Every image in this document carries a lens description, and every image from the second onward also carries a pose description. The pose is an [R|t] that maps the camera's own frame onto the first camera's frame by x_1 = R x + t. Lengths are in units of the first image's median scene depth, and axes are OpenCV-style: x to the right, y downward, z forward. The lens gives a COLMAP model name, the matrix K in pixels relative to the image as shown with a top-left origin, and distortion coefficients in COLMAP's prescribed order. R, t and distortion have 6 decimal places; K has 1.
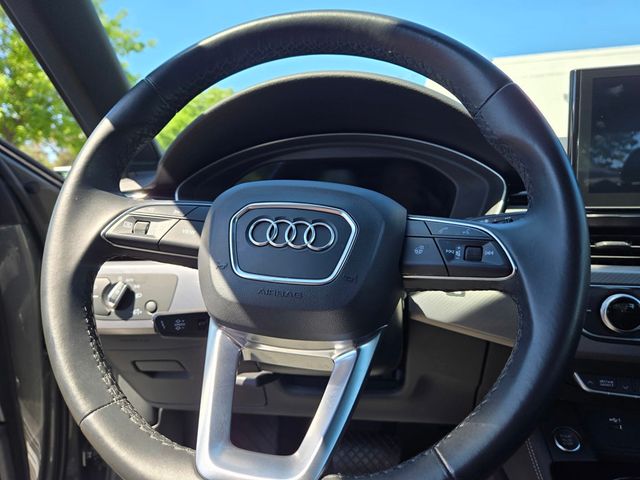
lens RADIAL K [[450.8, 0, 320.0], [0, 450.8, 240.0], [0, 0, 1]] dist [0.004798, 0.002112]
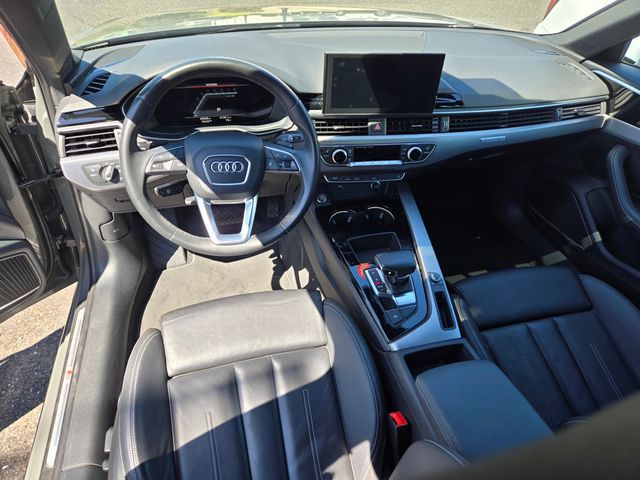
lens RADIAL K [[450.8, 0, 320.0], [0, 450.8, 240.0], [0, 0, 1]] dist [0.004798, 0.002112]
pose [[0.910928, -0.212800, 0.353449, -0.554687], [-0.021592, 0.830946, 0.555935, -1.069566], [-0.412000, -0.514048, 0.752337, -1.408000]]
